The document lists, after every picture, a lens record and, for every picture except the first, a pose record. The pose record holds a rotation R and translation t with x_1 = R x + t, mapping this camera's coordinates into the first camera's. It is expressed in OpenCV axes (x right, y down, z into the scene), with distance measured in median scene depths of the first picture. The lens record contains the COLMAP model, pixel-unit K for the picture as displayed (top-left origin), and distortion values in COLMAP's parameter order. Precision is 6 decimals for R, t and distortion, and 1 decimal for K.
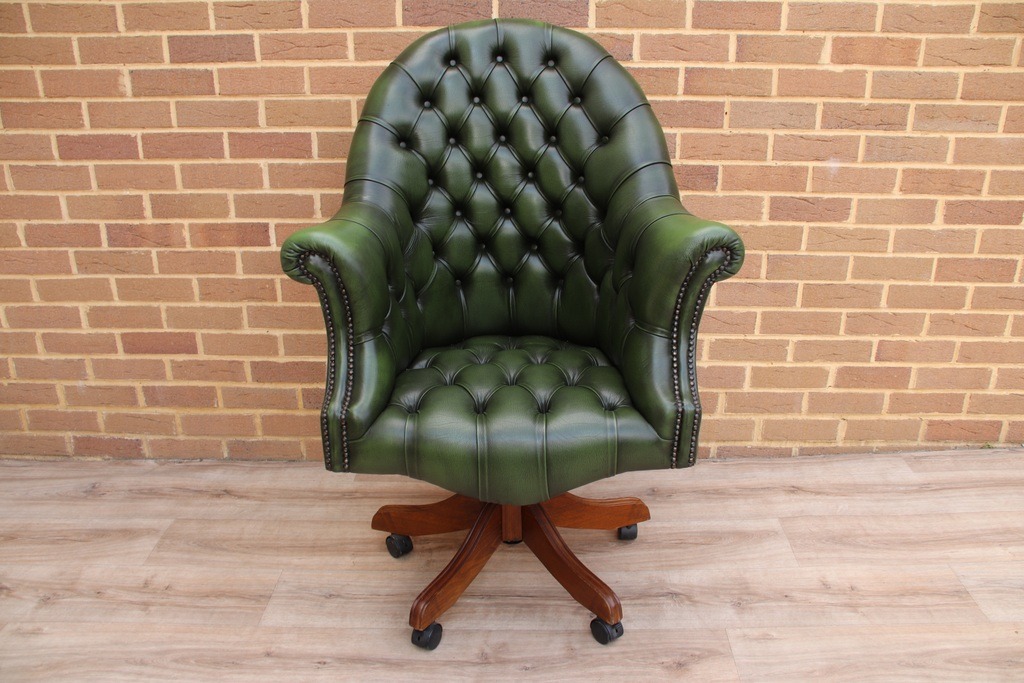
lens RADIAL K [[846.3, 0, 515.7], [0, 846.3, 345.0], [0, 0, 1]] dist [-0.149486, 0.137025]
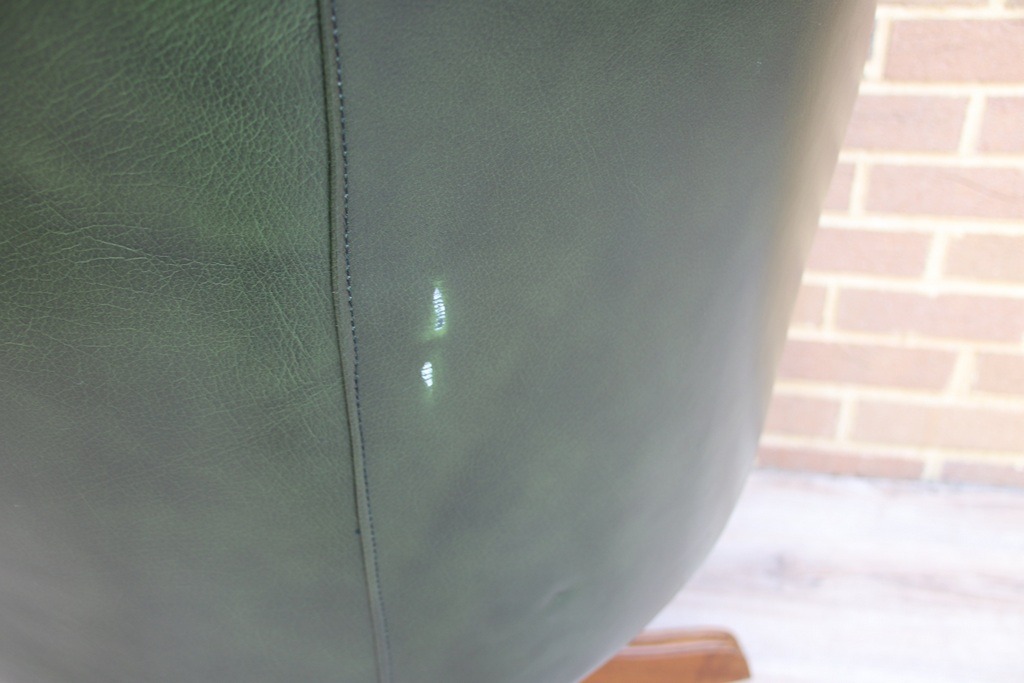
lens RADIAL K [[1156.1, 0, 511.9], [0, 1156.1, 346.8], [0, 0, 1]] dist [0.053600, 0.000000]
pose [[0.989712, 0.060267, -0.129763, 0.102793], [-0.030781, 0.975407, 0.218253, -0.078002], [0.139725, -0.212014, 0.967227, 0.434715]]
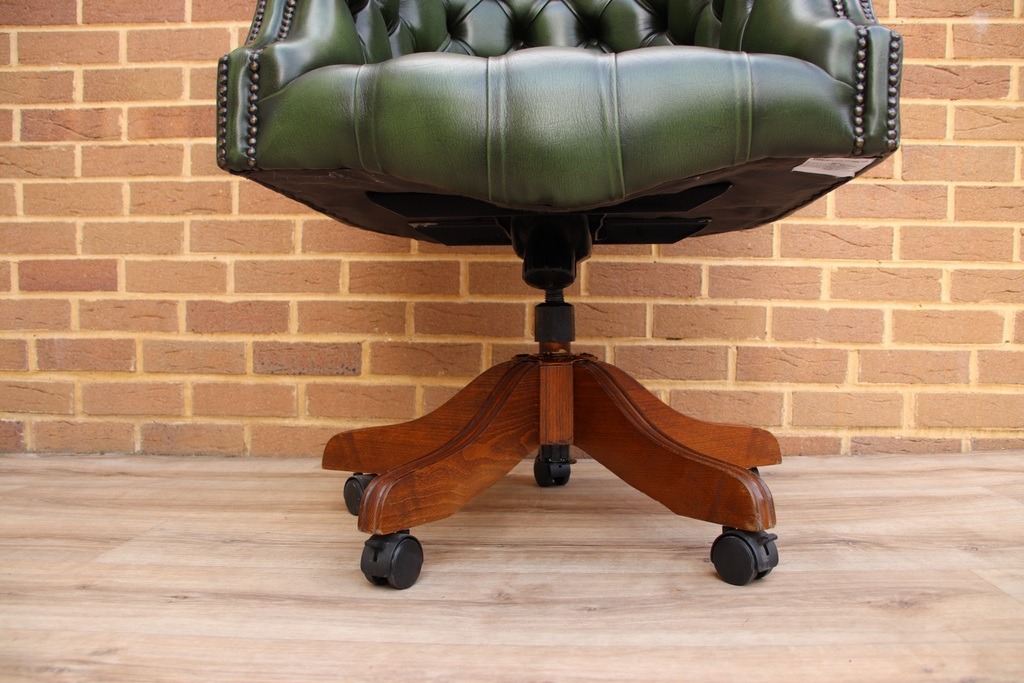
lens RADIAL K [[846.3, 0, 513.1], [0, 846.3, 355.4], [0, 0, 1]] dist [-0.149486, 0.137025]
pose [[0.999391, 0.009843, -0.033485, -0.013537], [-0.019754, 0.950469, -0.310192, 0.315223], [0.028774, 0.310664, 0.950084, 0.385567]]
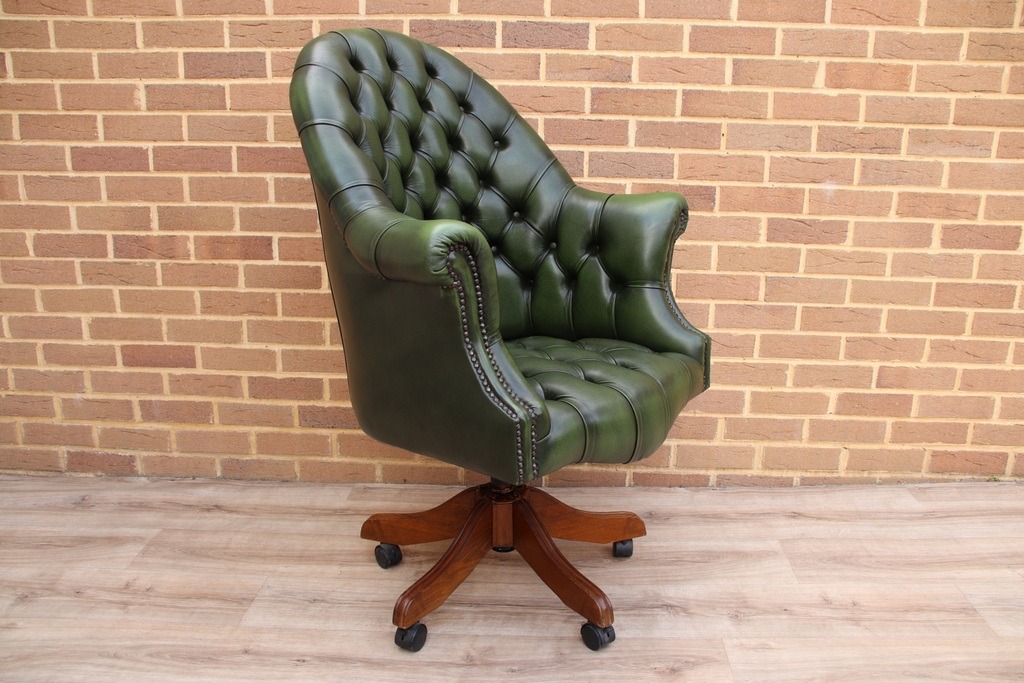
lens RADIAL K [[846.3, 0, 516.8], [0, 846.3, 350.7], [0, 0, 1]] dist [-0.149486, 0.137025]
pose [[0.999744, 0.019275, -0.011813, 0.016992], [-0.020372, 0.994665, -0.101129, 0.093611], [0.009801, 0.101344, 0.994803, 0.006797]]
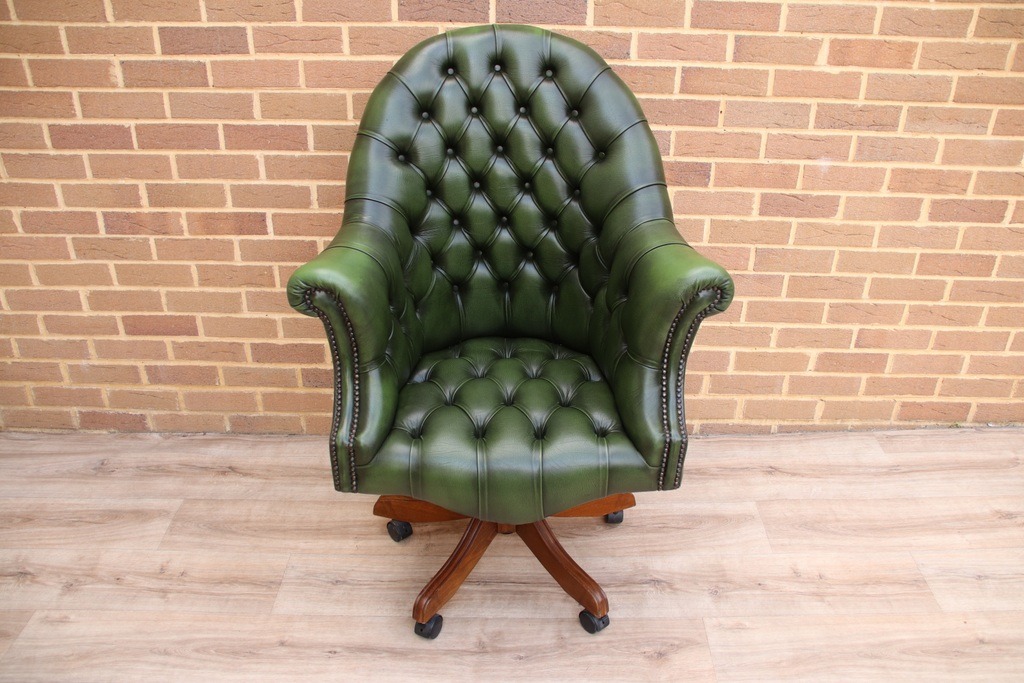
lens RADIAL K [[846.3, 0, 517.6], [0, 846.3, 343.6], [0, 0, 1]] dist [-0.149486, 0.137025]
pose [[0.999728, 0.005748, 0.022591, -0.014103], [-0.008515, 0.992200, 0.124369, -0.123870], [-0.021700, -0.124527, 0.991979, -0.027897]]
